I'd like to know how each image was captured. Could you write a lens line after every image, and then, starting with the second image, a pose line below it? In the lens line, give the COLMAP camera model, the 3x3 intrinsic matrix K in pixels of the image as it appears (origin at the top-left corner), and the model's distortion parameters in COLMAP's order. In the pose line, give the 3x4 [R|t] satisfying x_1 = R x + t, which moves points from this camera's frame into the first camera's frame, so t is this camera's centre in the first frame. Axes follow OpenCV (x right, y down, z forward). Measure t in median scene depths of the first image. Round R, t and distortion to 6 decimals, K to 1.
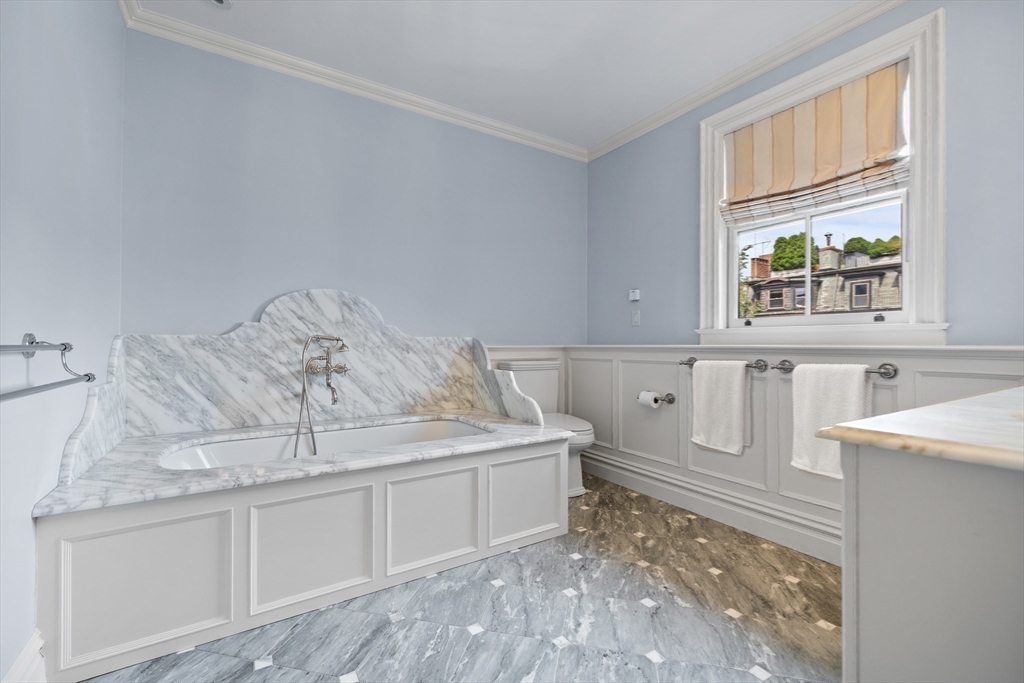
lens RADIAL K [[442.5, 0, 515.6], [0, 442.5, 341.3], [0, 0, 1]] dist [0.000217, 0.000793]
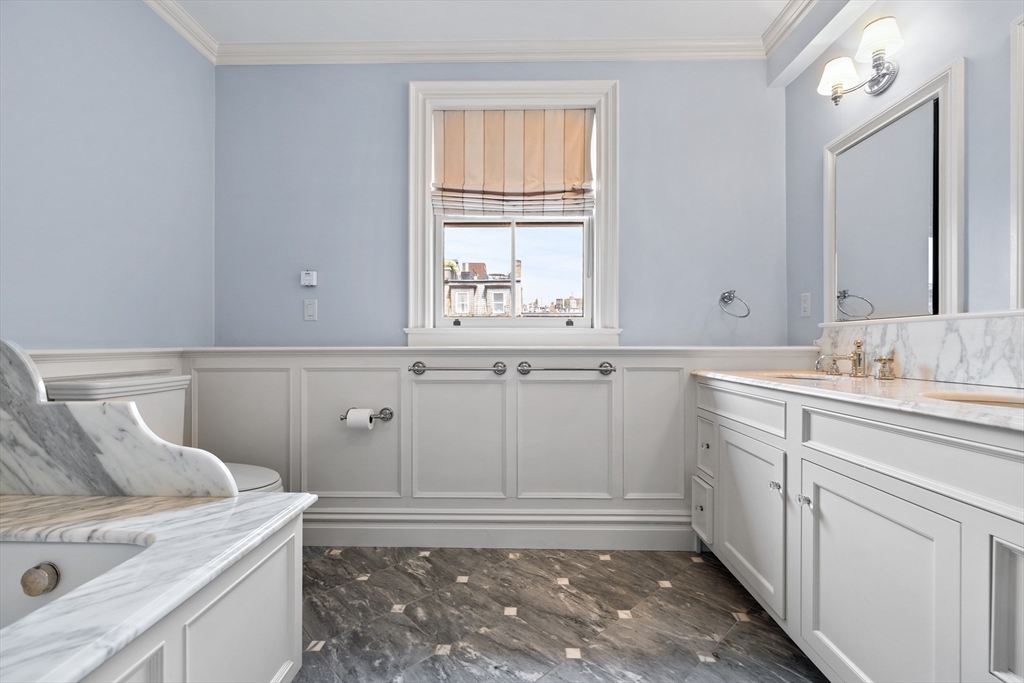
lens RADIAL K [[442.5, 0, 513.1], [0, 442.5, 347.1], [0, 0, 1]] dist [0.000217, 0.000793]
pose [[0.558651, -0.006167, 0.829380, -0.210936], [-0.004222, 0.999938, 0.010279, -0.000257], [-0.829392, -0.009244, 0.558590, 0.434816]]
